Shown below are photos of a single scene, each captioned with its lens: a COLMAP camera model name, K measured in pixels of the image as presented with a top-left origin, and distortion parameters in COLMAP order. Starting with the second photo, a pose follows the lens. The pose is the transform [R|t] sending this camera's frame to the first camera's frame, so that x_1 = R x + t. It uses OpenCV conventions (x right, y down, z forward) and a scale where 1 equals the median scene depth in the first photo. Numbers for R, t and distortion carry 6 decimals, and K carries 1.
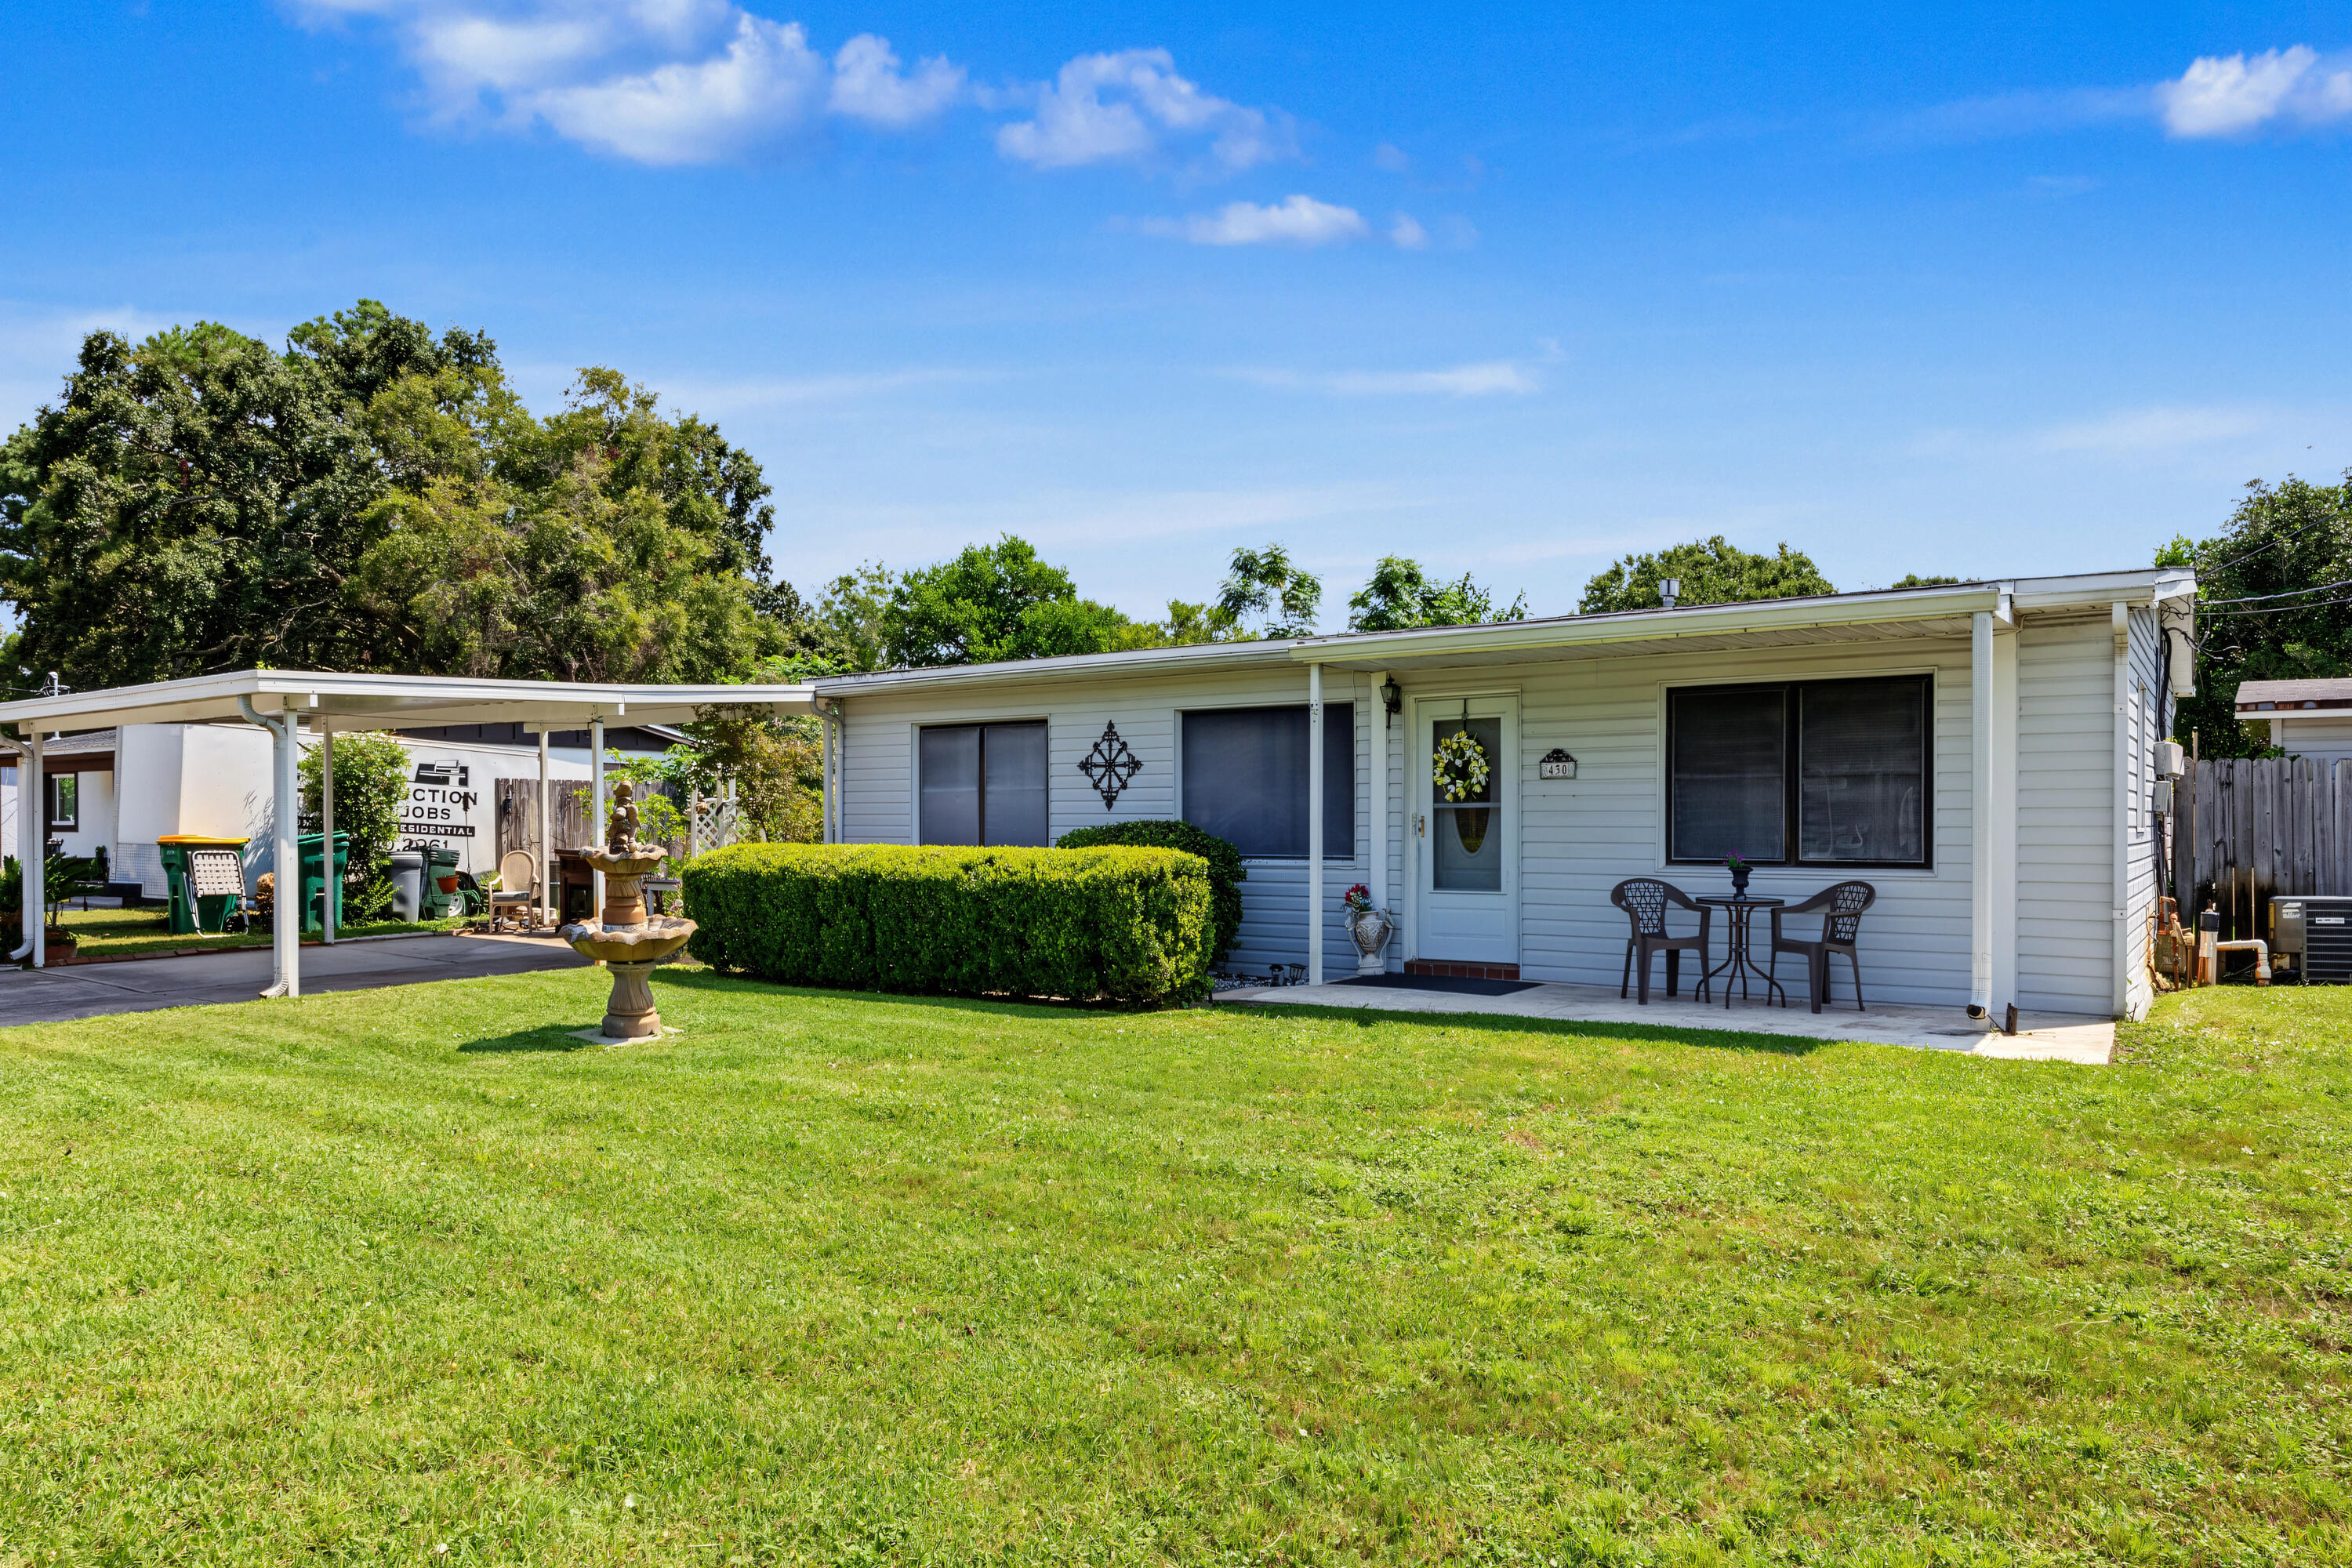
lens RADIAL K [[1740.2, 0, 1175.1], [0, 1740.2, 838.6], [0, 0, 1]] dist [0.039844, 0.000381]
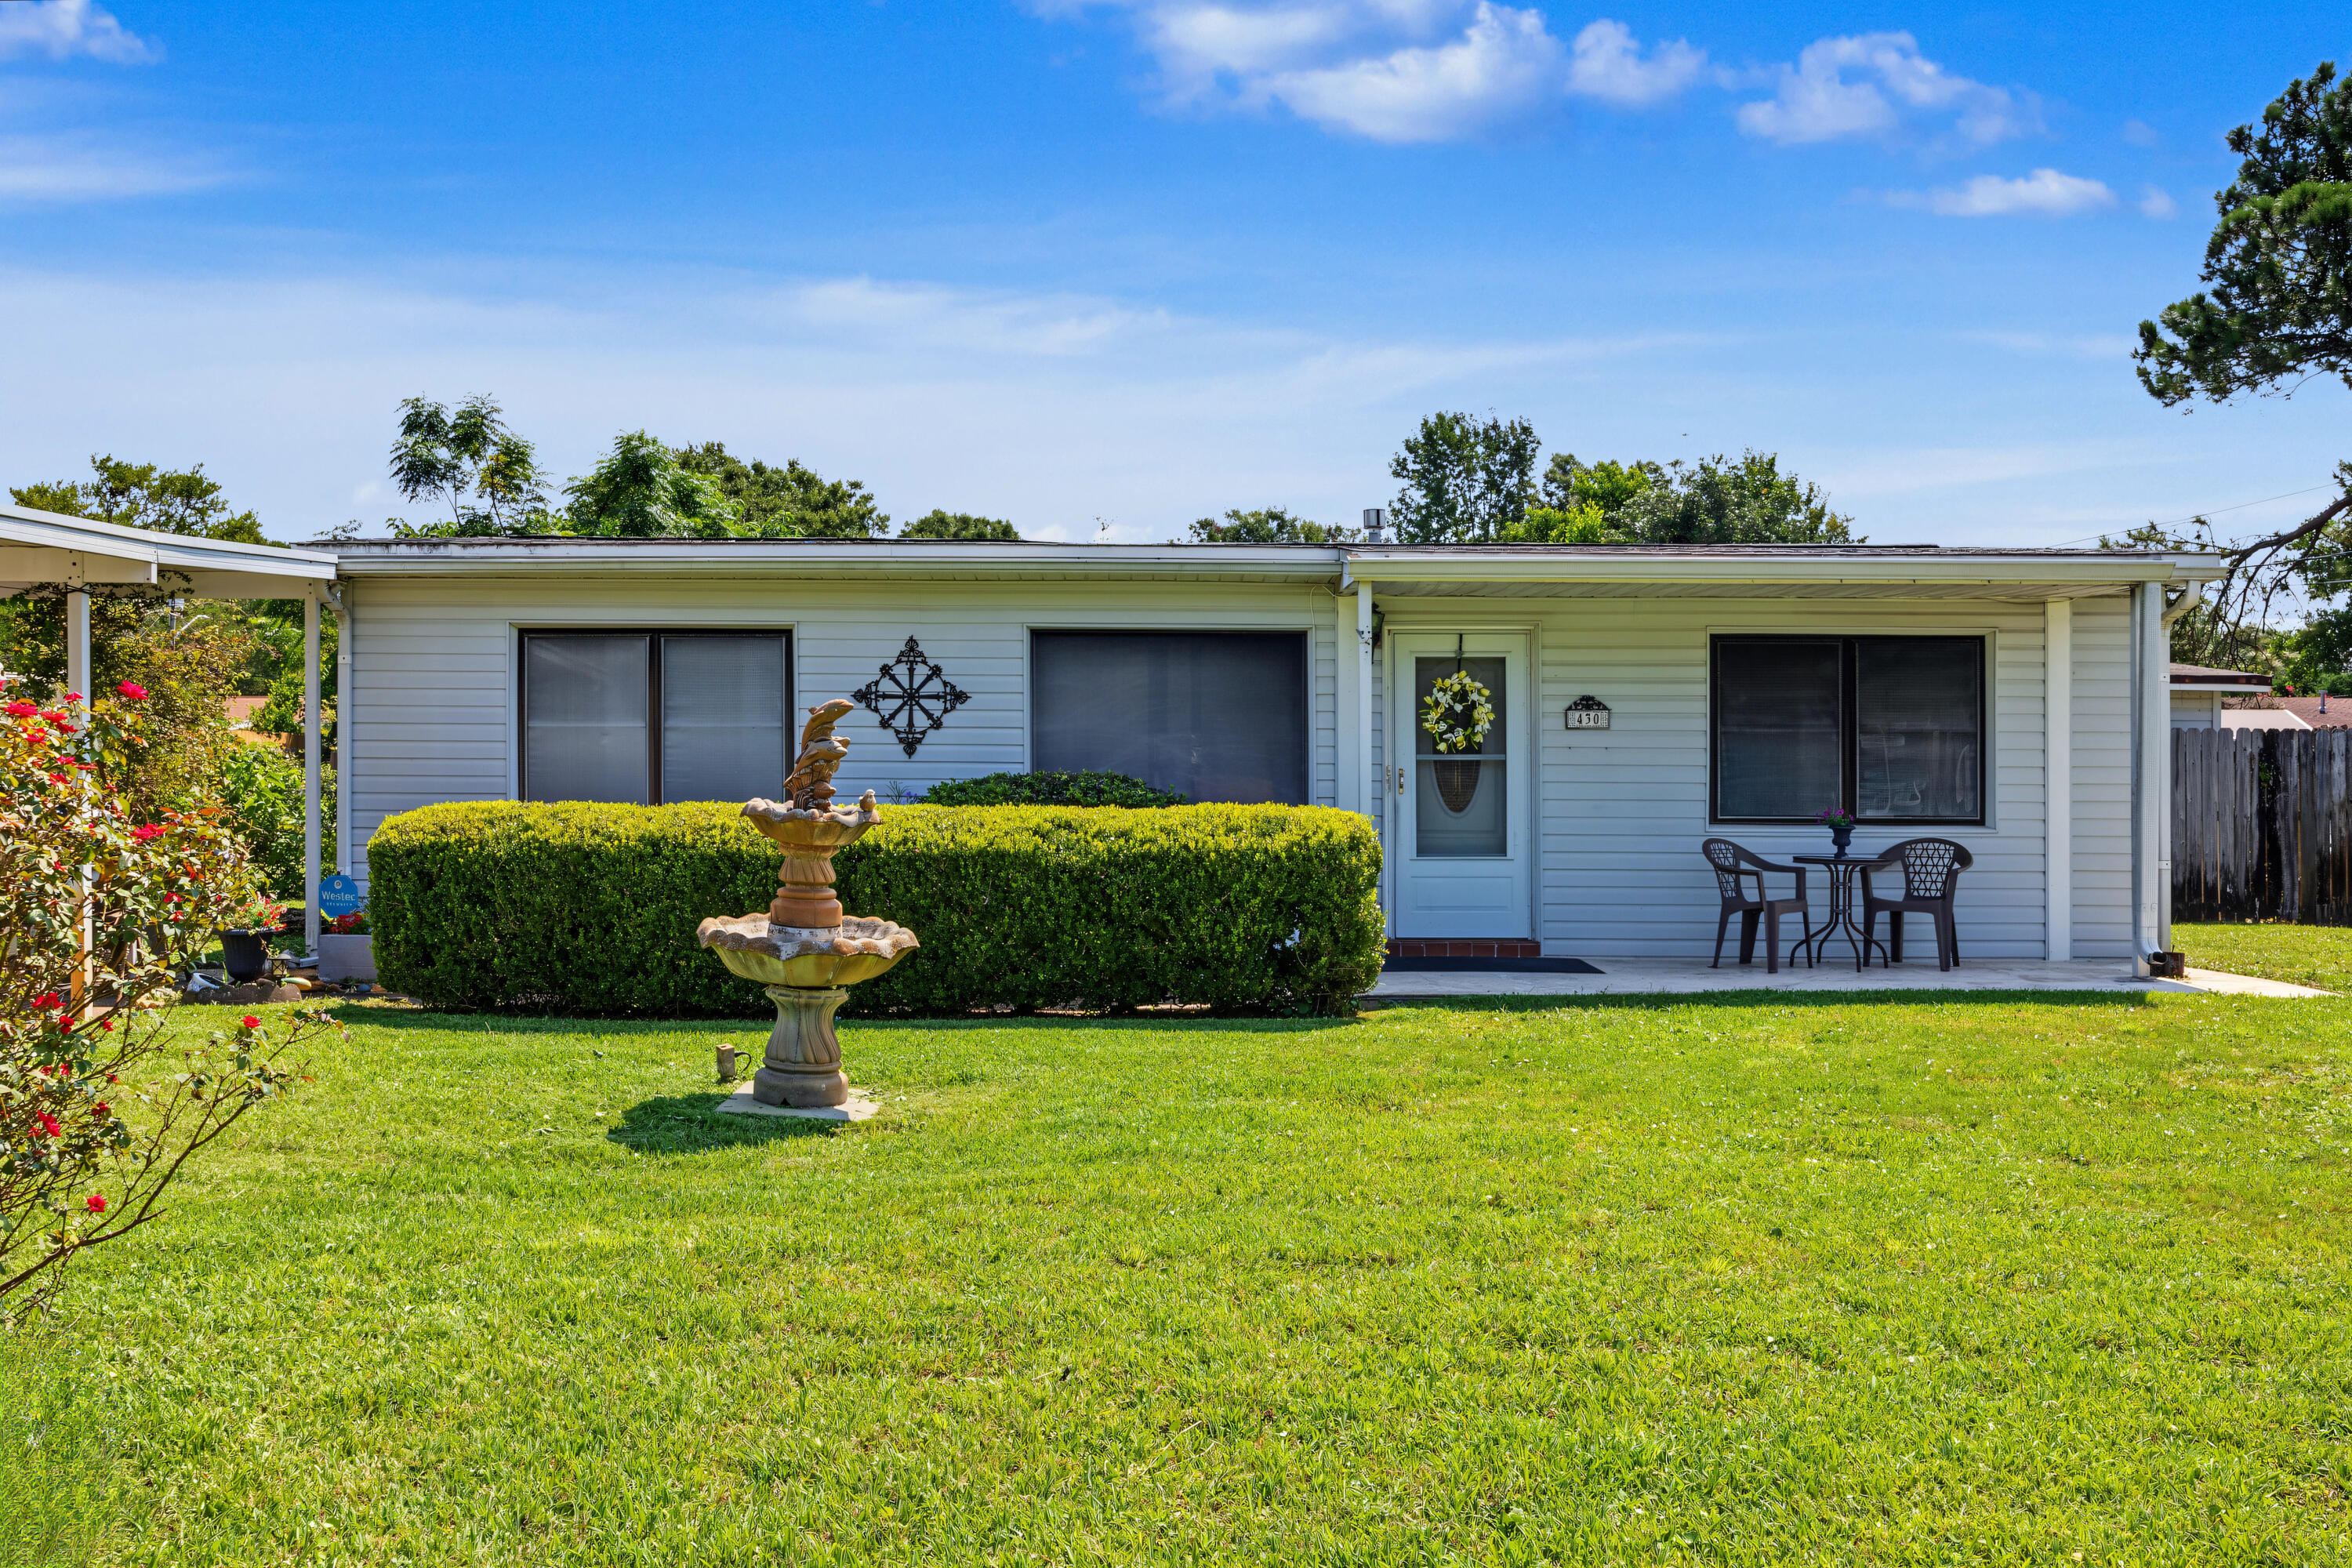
lens RADIAL K [[2110.8, 0, 1176.0], [0, 2110.8, 784.0], [0, 0, 1]] dist [0.017872, -0.000981]
pose [[0.782734, 0.005798, 0.622330, -0.600614], [0.000169, 0.999955, -0.009528, 0.004092], [-0.622357, 0.007562, 0.782697, 0.275002]]
